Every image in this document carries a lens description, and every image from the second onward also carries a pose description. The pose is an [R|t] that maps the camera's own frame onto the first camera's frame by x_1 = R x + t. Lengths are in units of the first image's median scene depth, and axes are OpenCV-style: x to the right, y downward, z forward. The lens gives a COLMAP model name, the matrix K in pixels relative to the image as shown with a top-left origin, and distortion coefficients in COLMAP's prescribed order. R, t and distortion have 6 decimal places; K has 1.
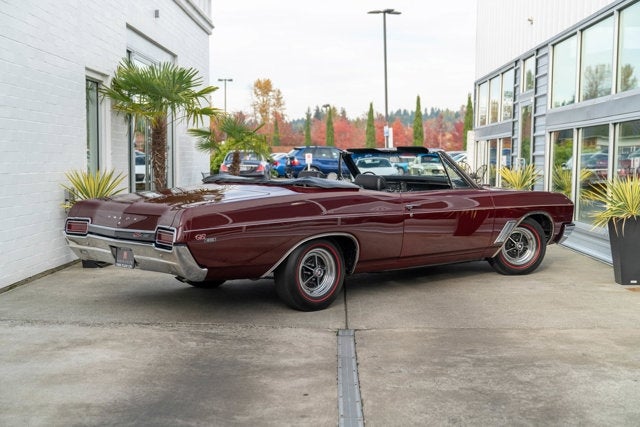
lens RADIAL K [[811.3, 0, 320.0], [0, 811.3, 213.5], [0, 0, 1]] dist [0.060285, -0.044206]
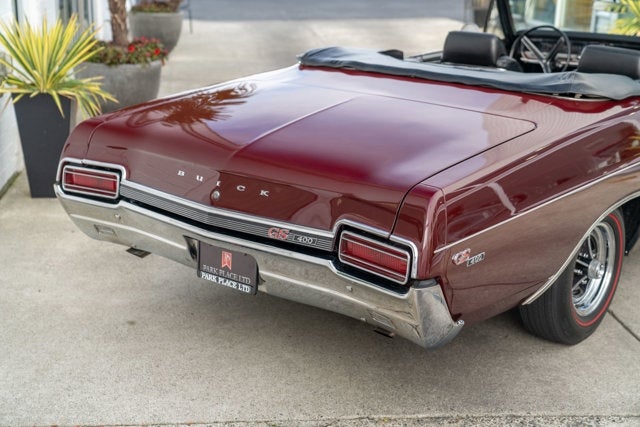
lens RADIAL K [[899.3, 0, 313.9], [0, 899.3, 228.3], [0, 0, 1]] dist [-0.015298, -0.039577]
pose [[0.990152, -0.032685, 0.136129, -0.232071], [0.000036, 0.972424, 0.233221, -0.076512], [-0.139998, -0.230919, 0.962848, 0.454917]]
